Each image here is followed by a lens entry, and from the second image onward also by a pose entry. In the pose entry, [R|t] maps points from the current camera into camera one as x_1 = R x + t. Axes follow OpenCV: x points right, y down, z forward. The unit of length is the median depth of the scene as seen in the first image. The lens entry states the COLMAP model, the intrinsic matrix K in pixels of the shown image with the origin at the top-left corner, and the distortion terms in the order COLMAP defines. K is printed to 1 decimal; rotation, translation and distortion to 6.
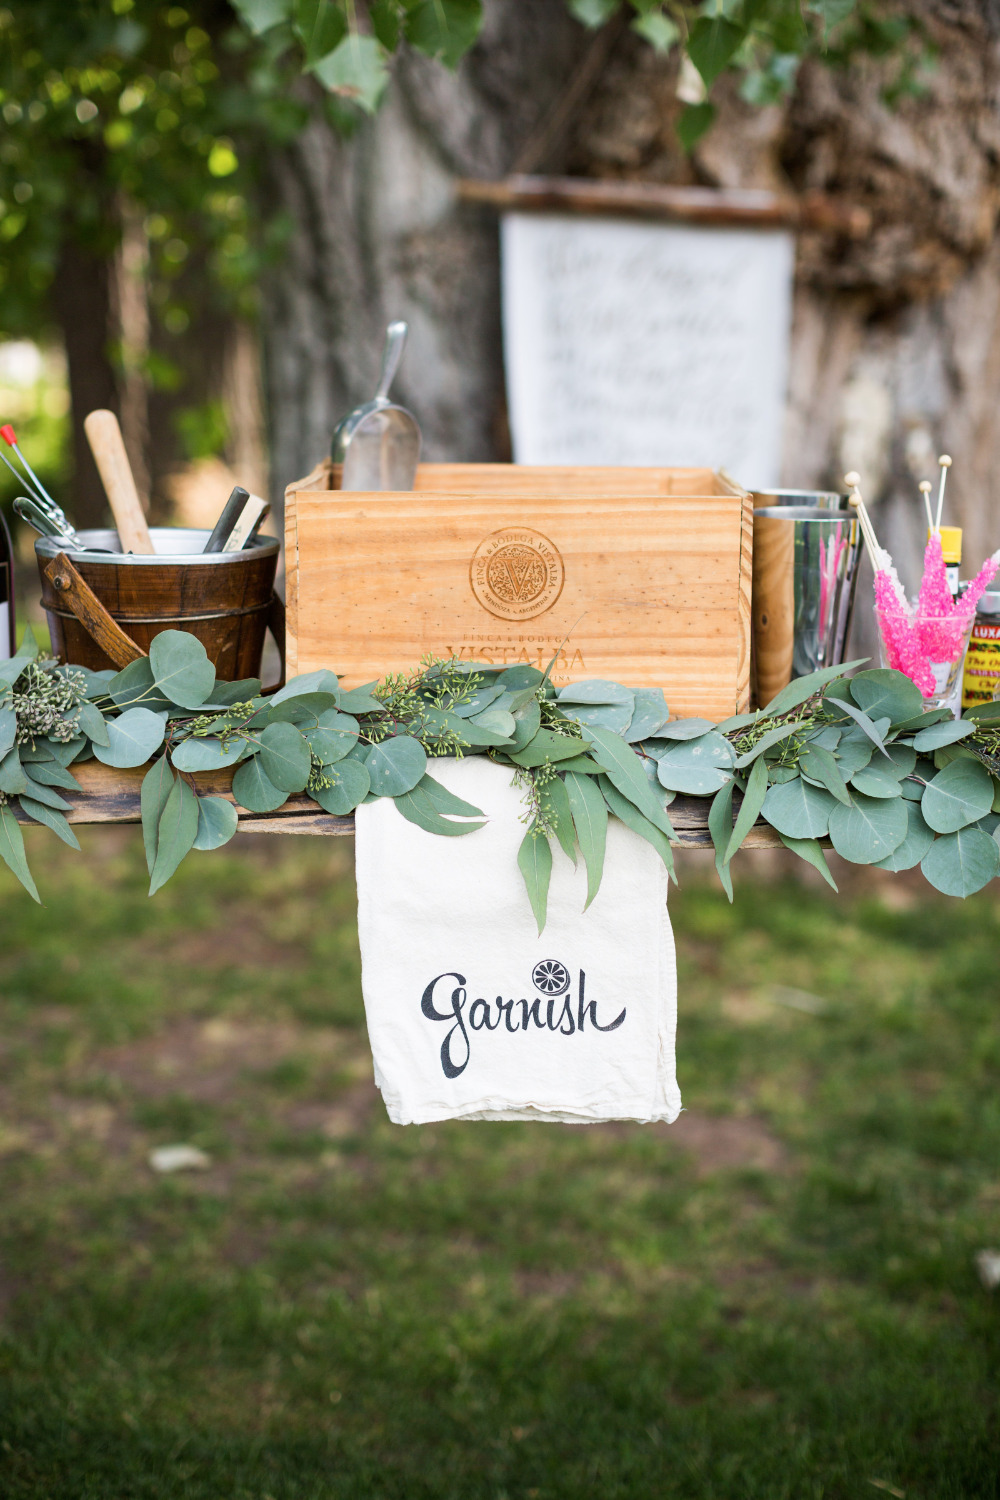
lens RADIAL K [[2917.6, 0, 491.8], [0, 2917.6, 749.8], [0, 0, 1]] dist [-0.129414, 0.000000]
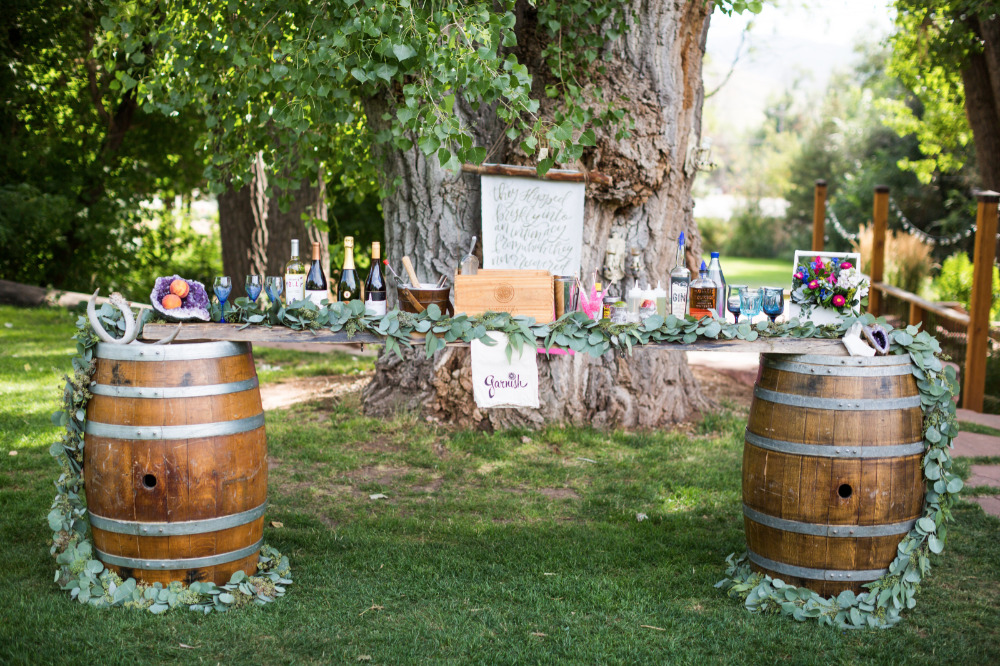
lens RADIAL K [[1945.1, 0, 492.5], [0, 1945.1, 339.5], [0, 0, 1]] dist [-0.129414, 0.000000]
pose [[0.999531, 0.000613, 0.030602, -0.050738], [0.001184, 0.998277, -0.058665, 0.095658], [-0.030586, 0.058674, 0.997809, -1.019139]]
